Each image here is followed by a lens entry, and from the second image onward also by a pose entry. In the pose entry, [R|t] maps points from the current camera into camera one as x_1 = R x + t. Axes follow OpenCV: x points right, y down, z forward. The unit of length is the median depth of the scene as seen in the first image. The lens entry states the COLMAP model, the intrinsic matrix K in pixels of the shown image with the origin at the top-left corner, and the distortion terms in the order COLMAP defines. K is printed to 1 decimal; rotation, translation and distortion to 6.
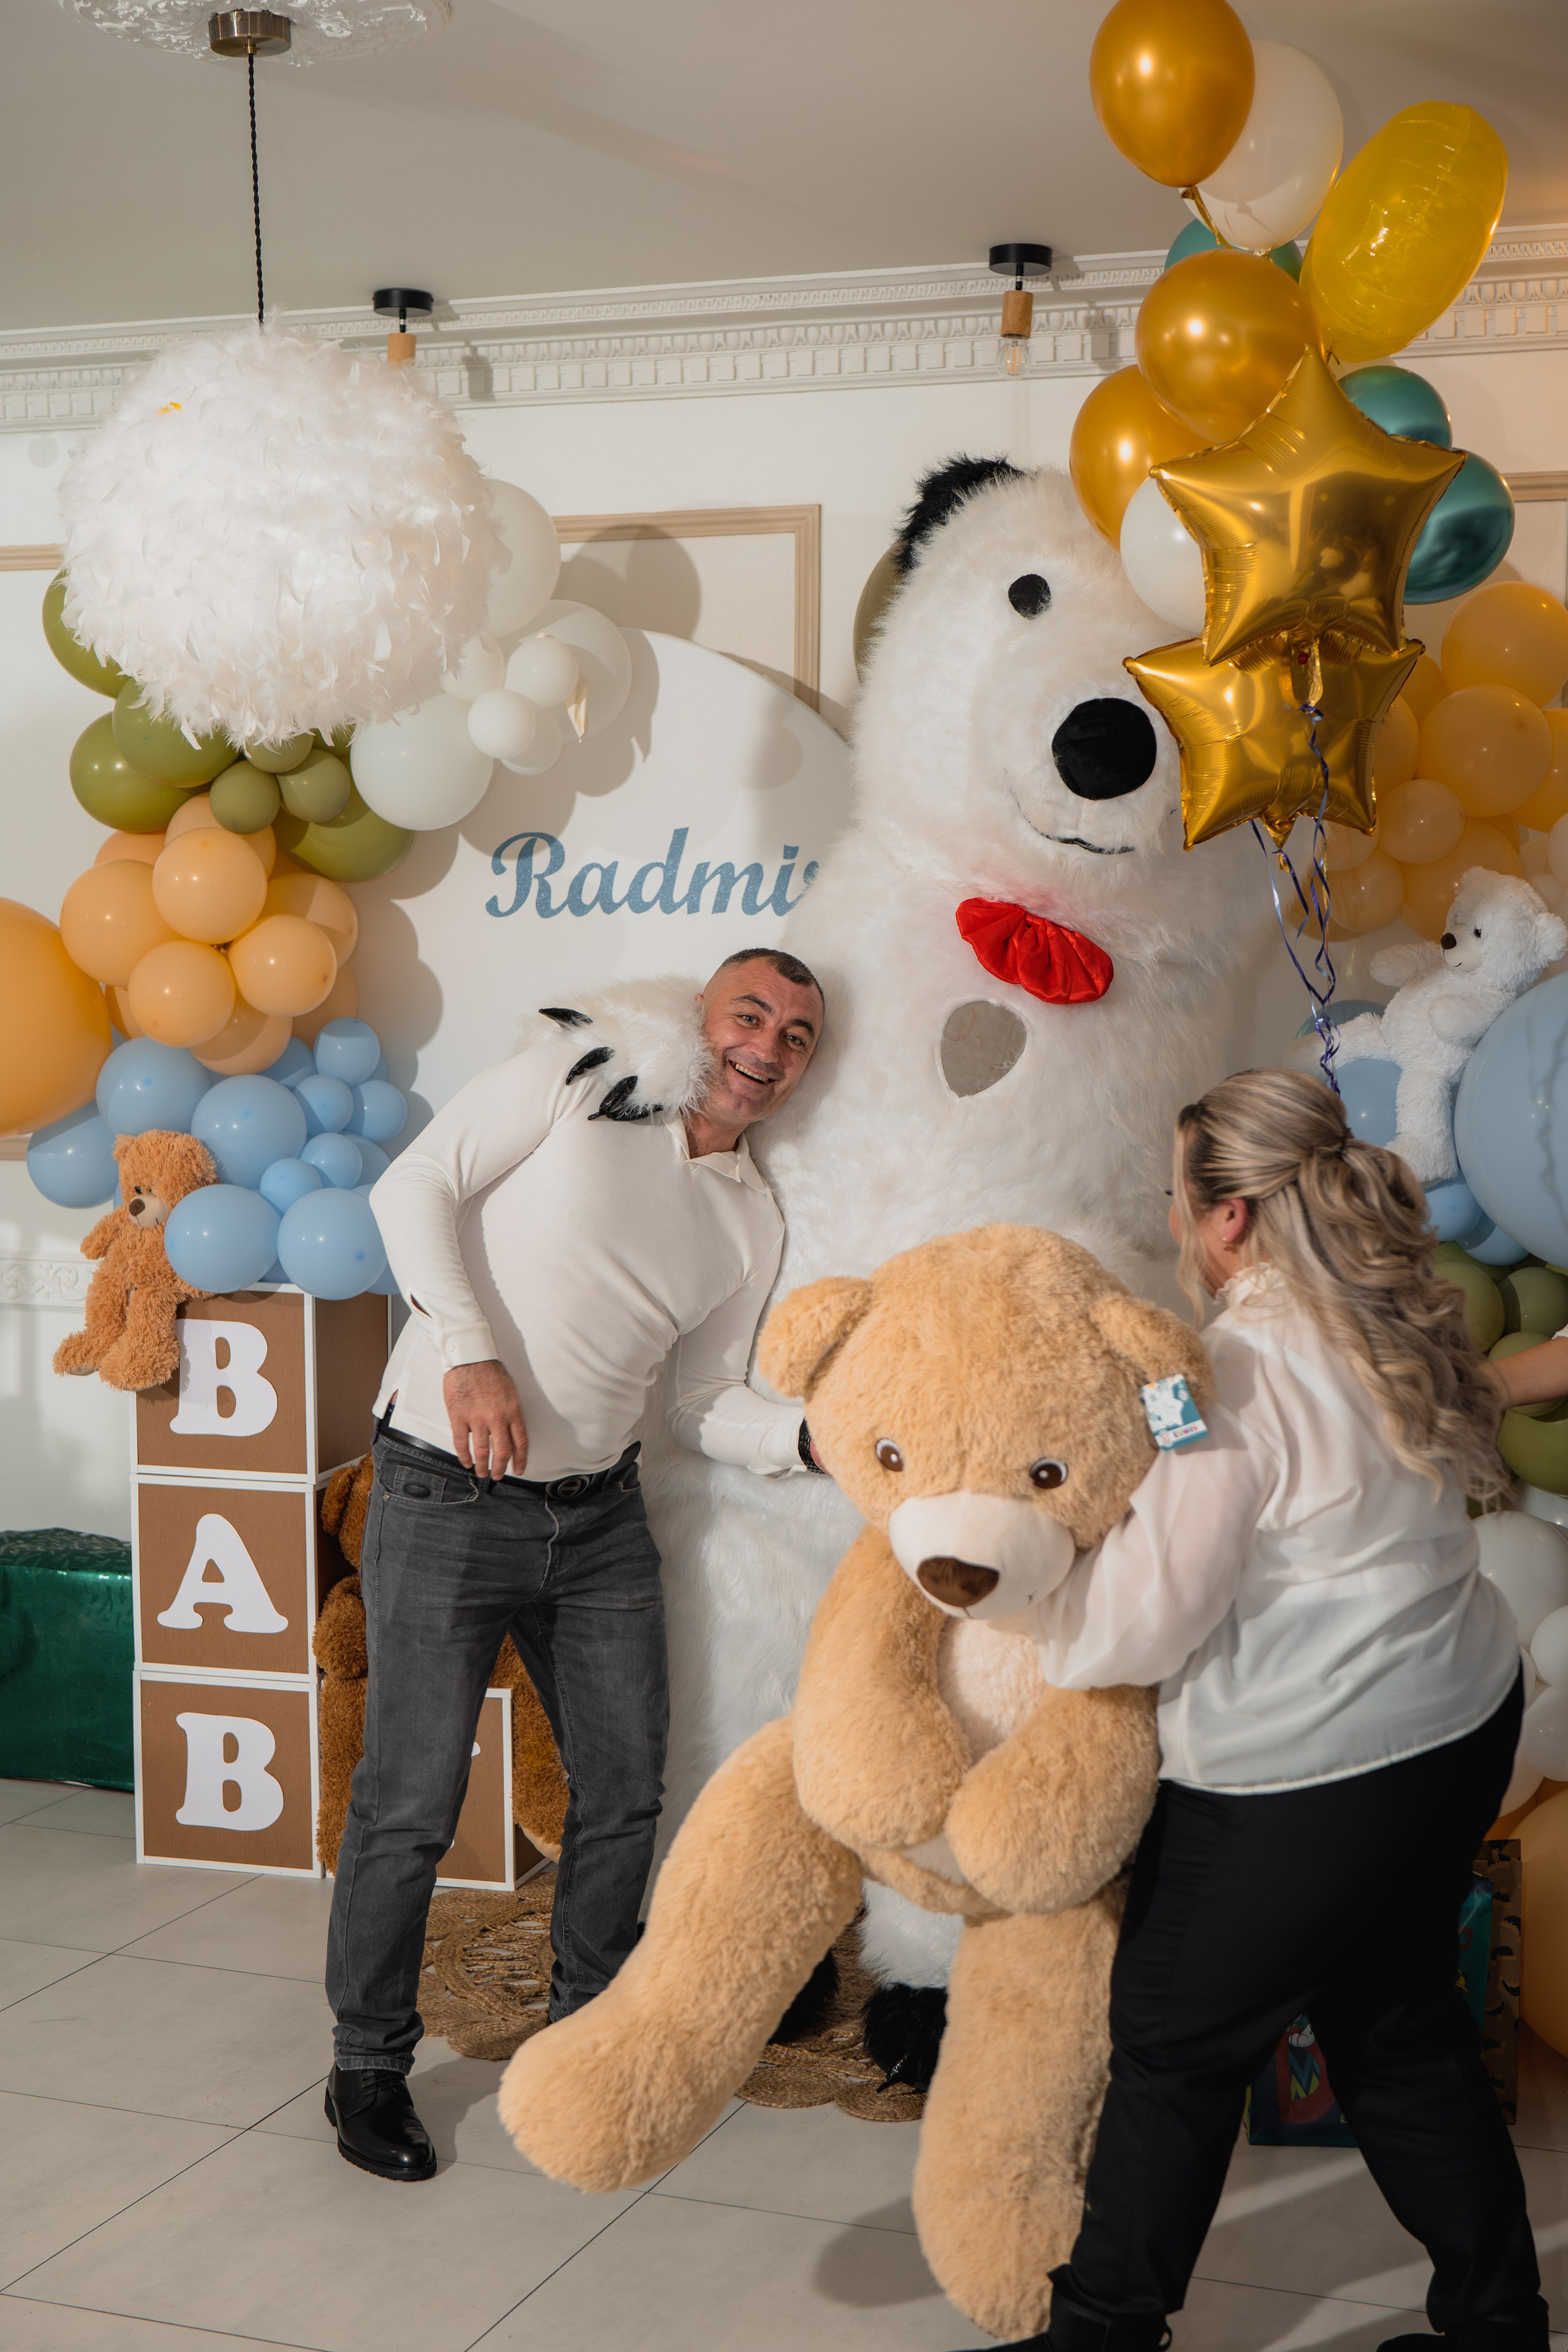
lens RADIAL K [[3429.1, 0, 780.9], [0, 3429.1, 1208.7], [0, 0, 1]] dist [0.021215, -0.059897]
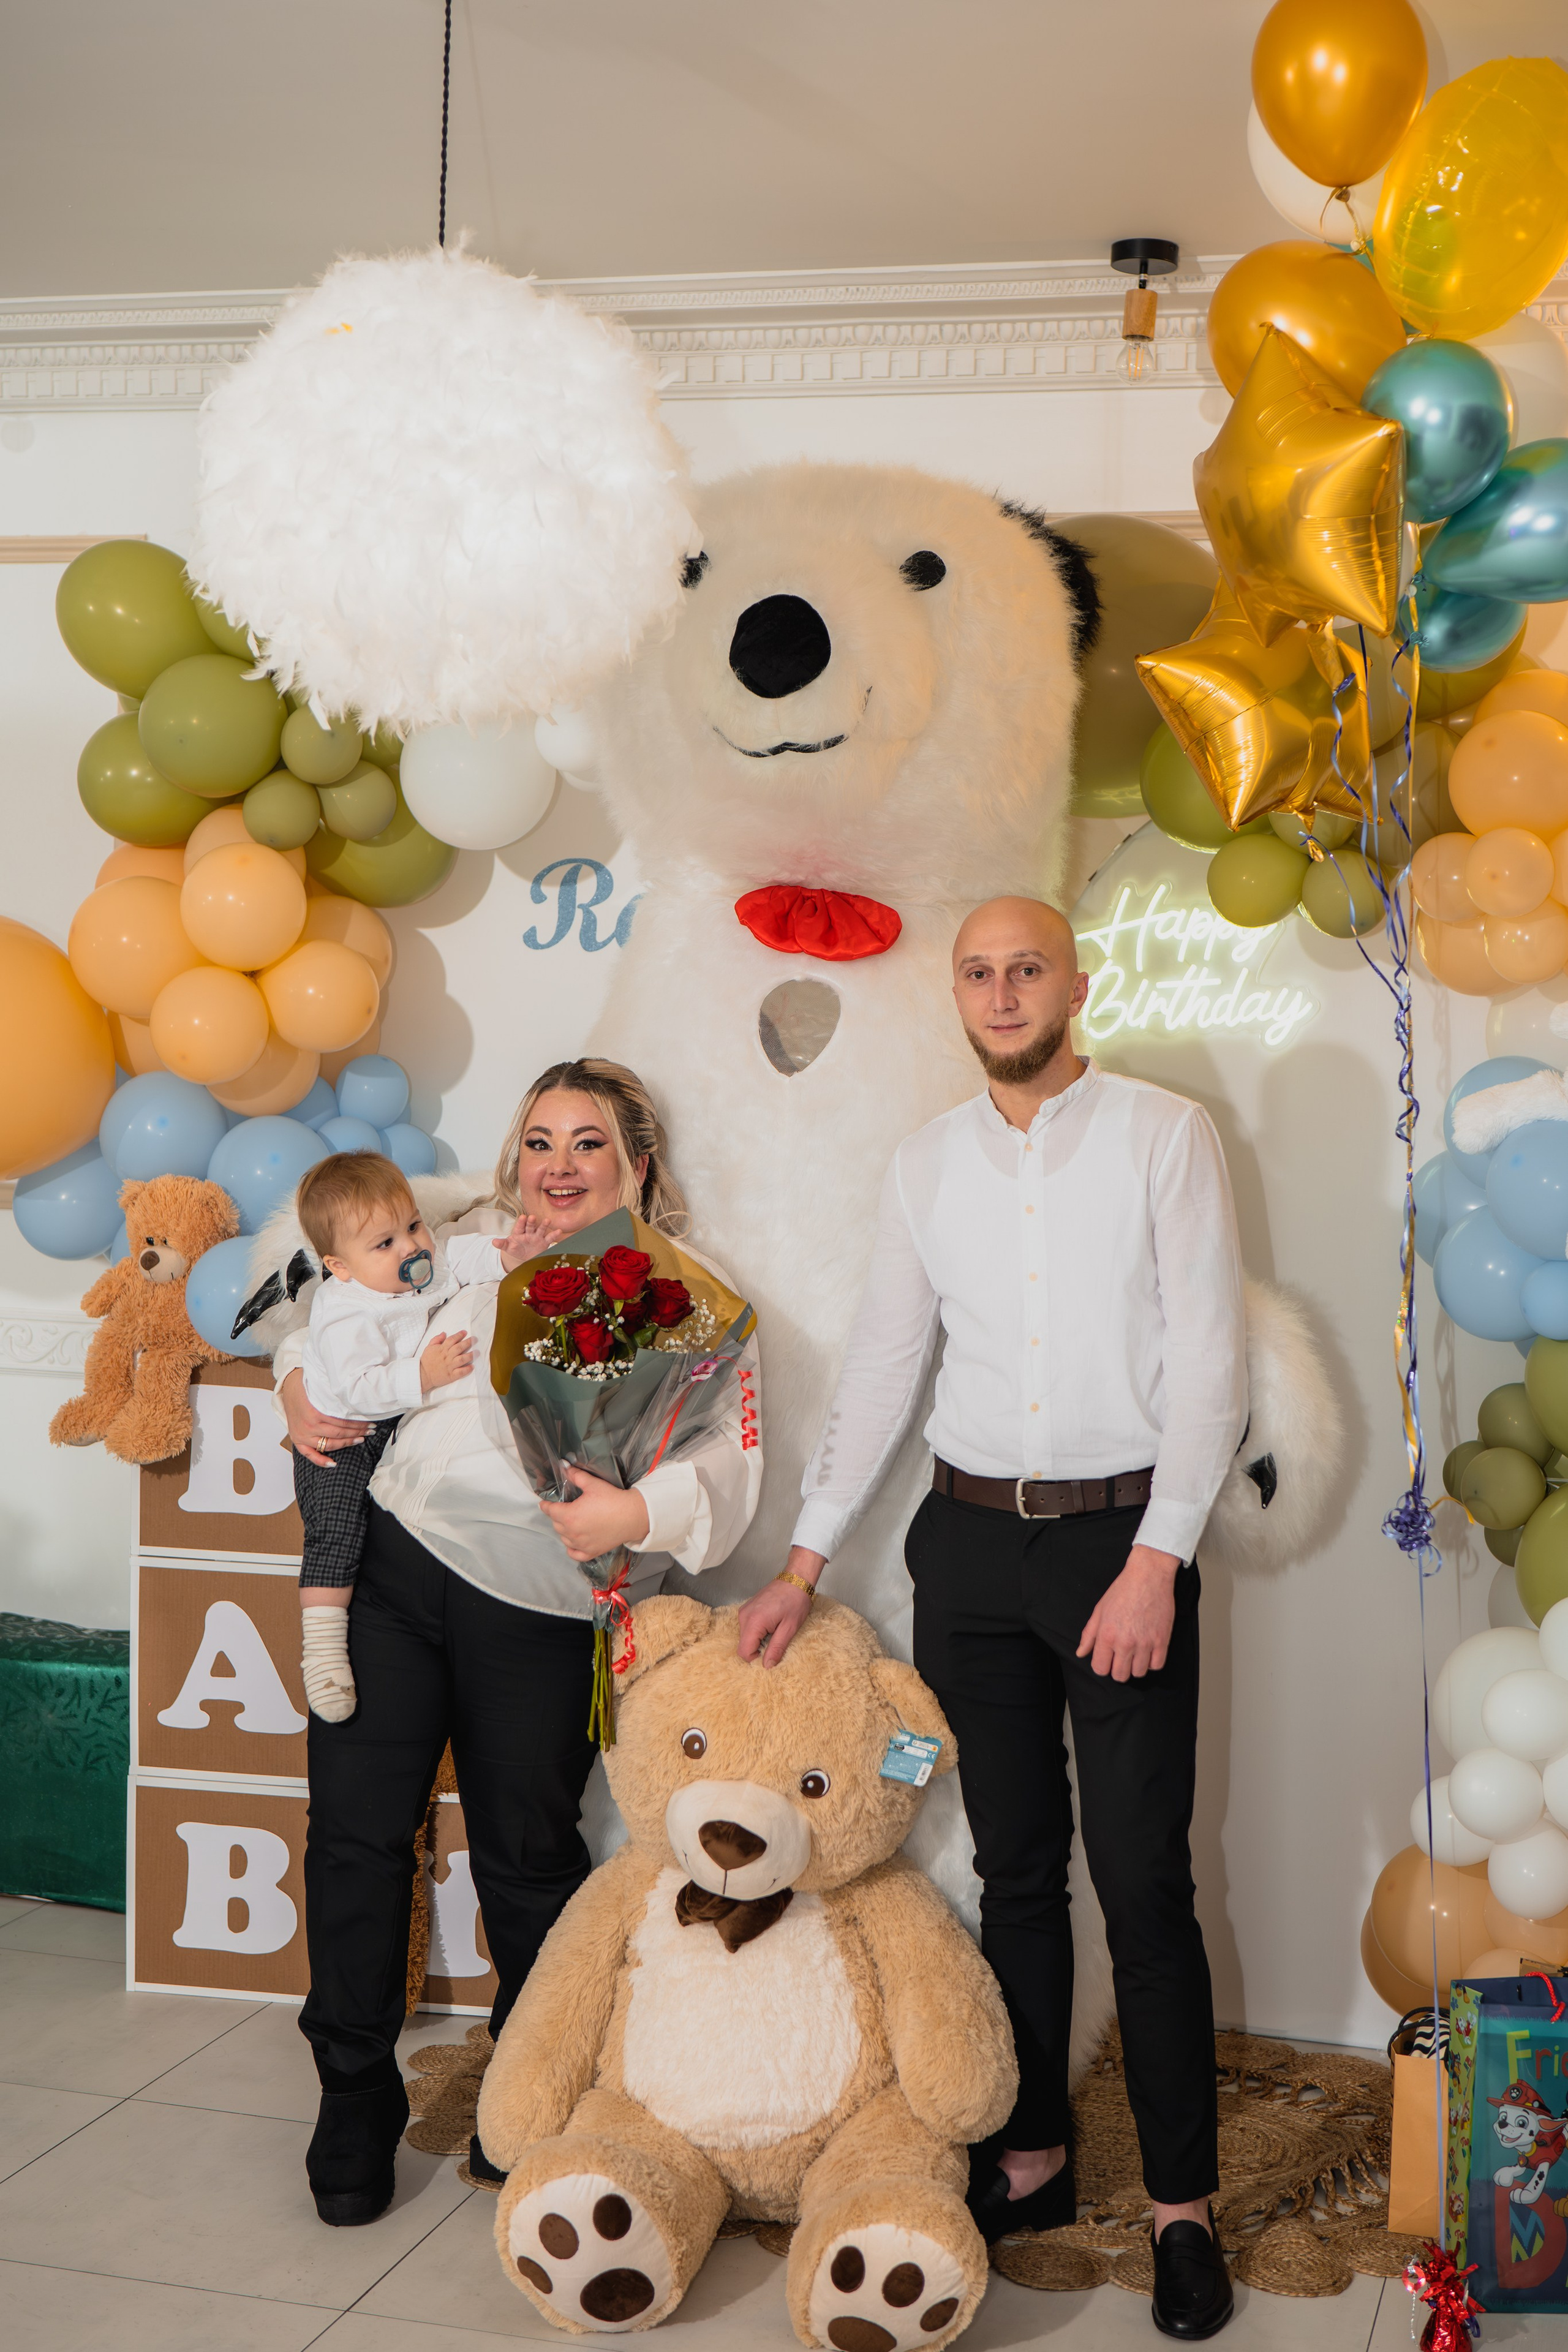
lens RADIAL K [[3386.6, 0, 784.0], [0, 3386.6, 1176.0], [0, 0, 1]] dist [-0.006191, 0.070590]
pose [[0.995226, 0.016436, 0.096205, -0.106374], [-0.013537, 0.999437, -0.030710, 0.002547], [-0.096656, 0.029261, 0.994888, 0.096593]]
